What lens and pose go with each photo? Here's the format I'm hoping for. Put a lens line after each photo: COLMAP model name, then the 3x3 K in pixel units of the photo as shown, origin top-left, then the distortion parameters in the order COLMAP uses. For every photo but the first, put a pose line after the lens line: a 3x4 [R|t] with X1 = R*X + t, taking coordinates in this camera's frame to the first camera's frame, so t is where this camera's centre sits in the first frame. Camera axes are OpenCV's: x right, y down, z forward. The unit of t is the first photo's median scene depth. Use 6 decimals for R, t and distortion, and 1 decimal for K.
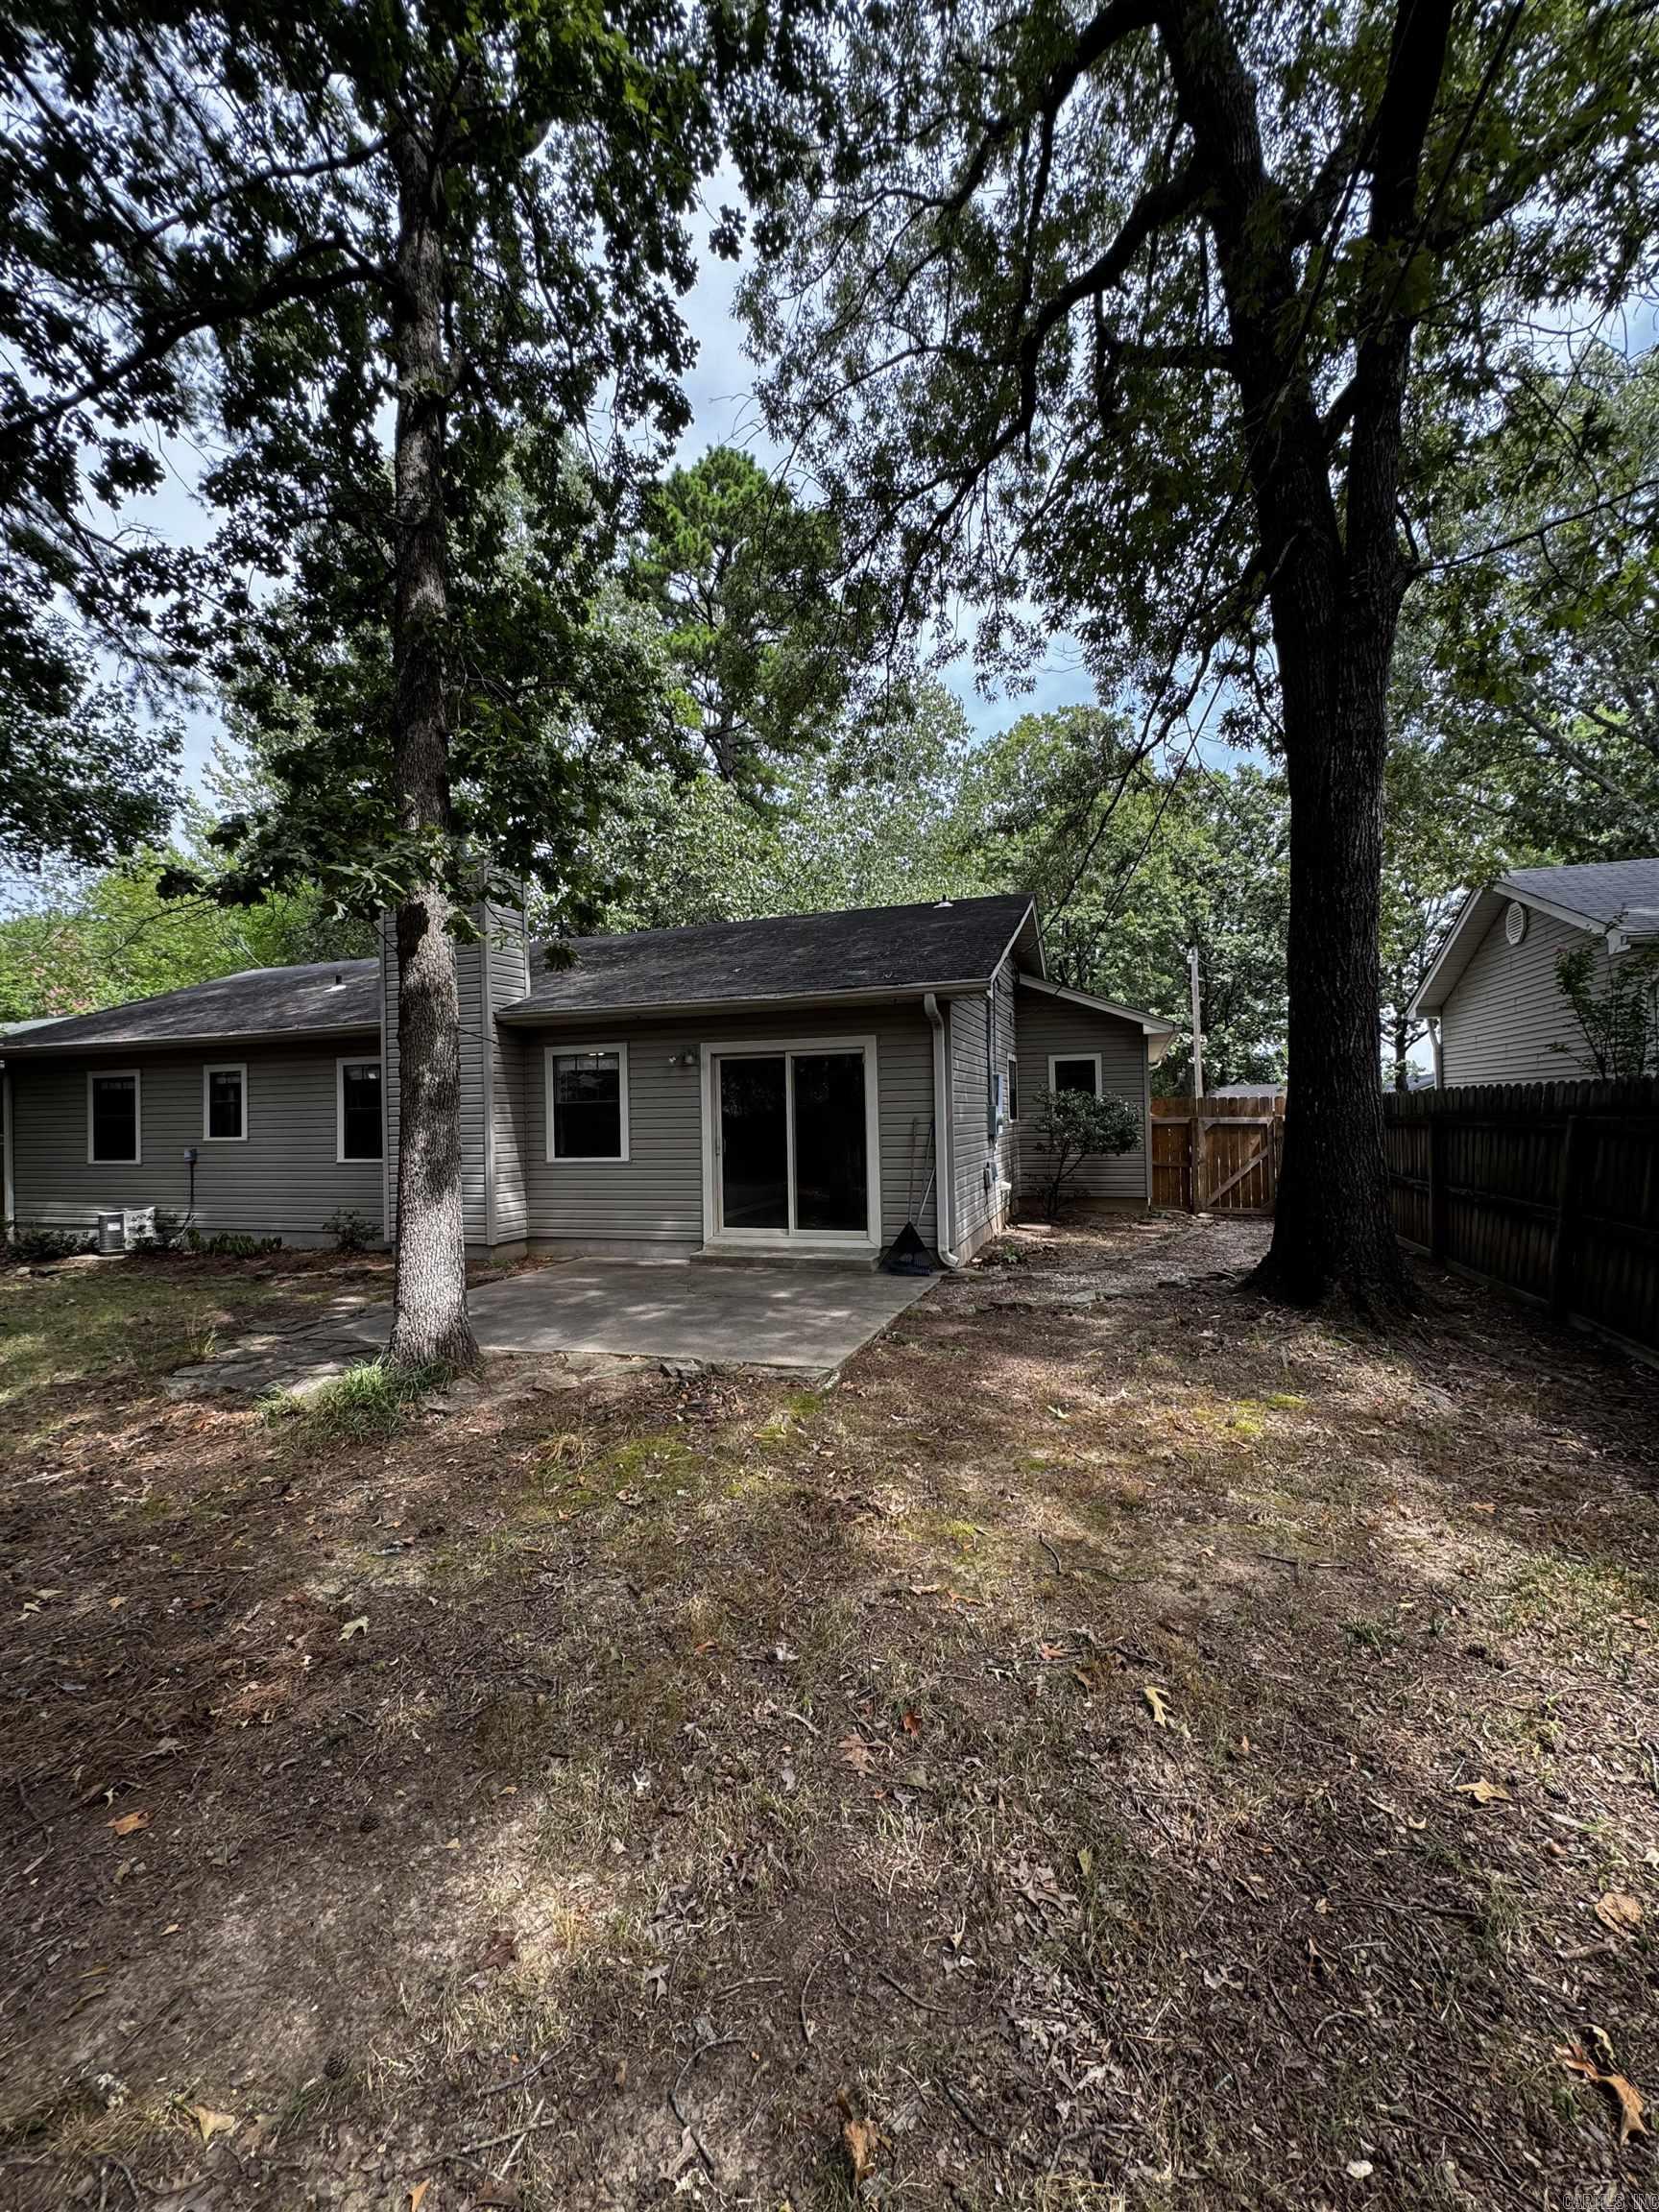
lens RADIAL K [[887.5, 0, 822.4], [0, 887.5, 1117.0], [0, 0, 1]] dist [-0.001772, 0.000210]
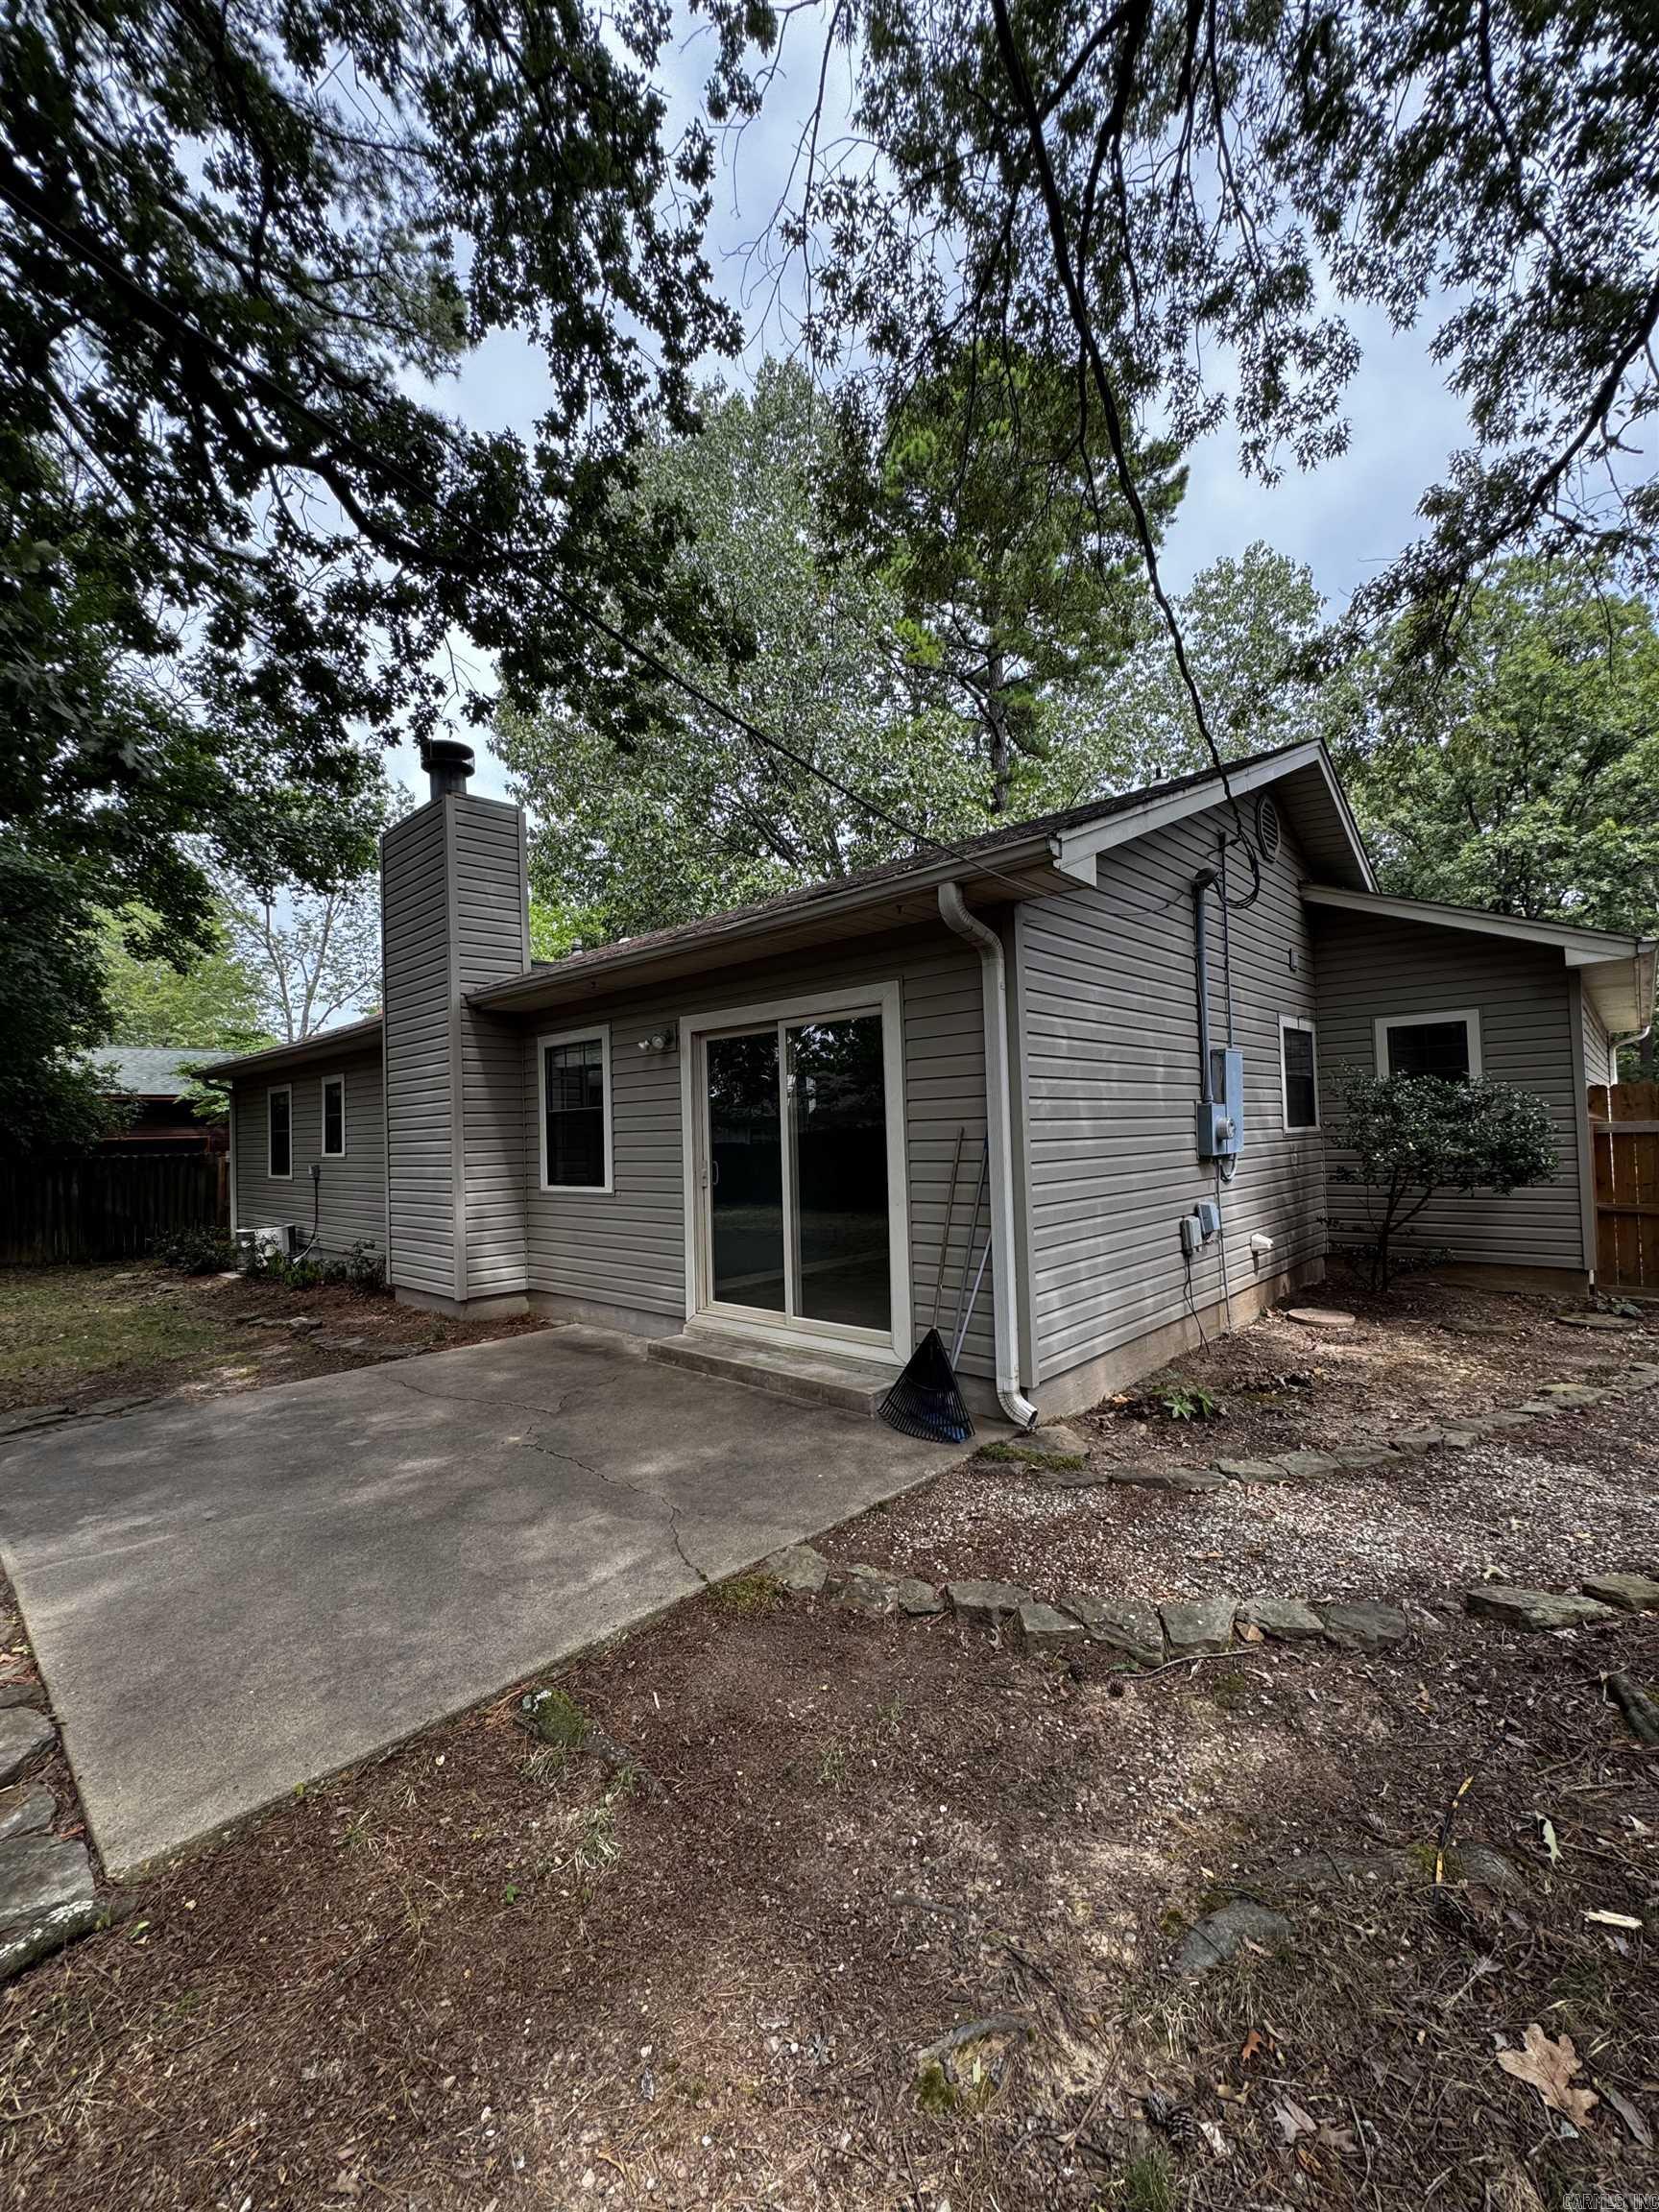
lens RADIAL K [[887.5, 0, 821.6], [0, 887.5, 1107.3], [0, 0, 1]] dist [-0.001772, 0.000210]
pose [[0.913723, -0.018332, -0.405924, 0.210555], [0.010648, 0.999719, -0.021179, -0.001401], [0.406198, 0.015029, 0.913661, 0.413337]]
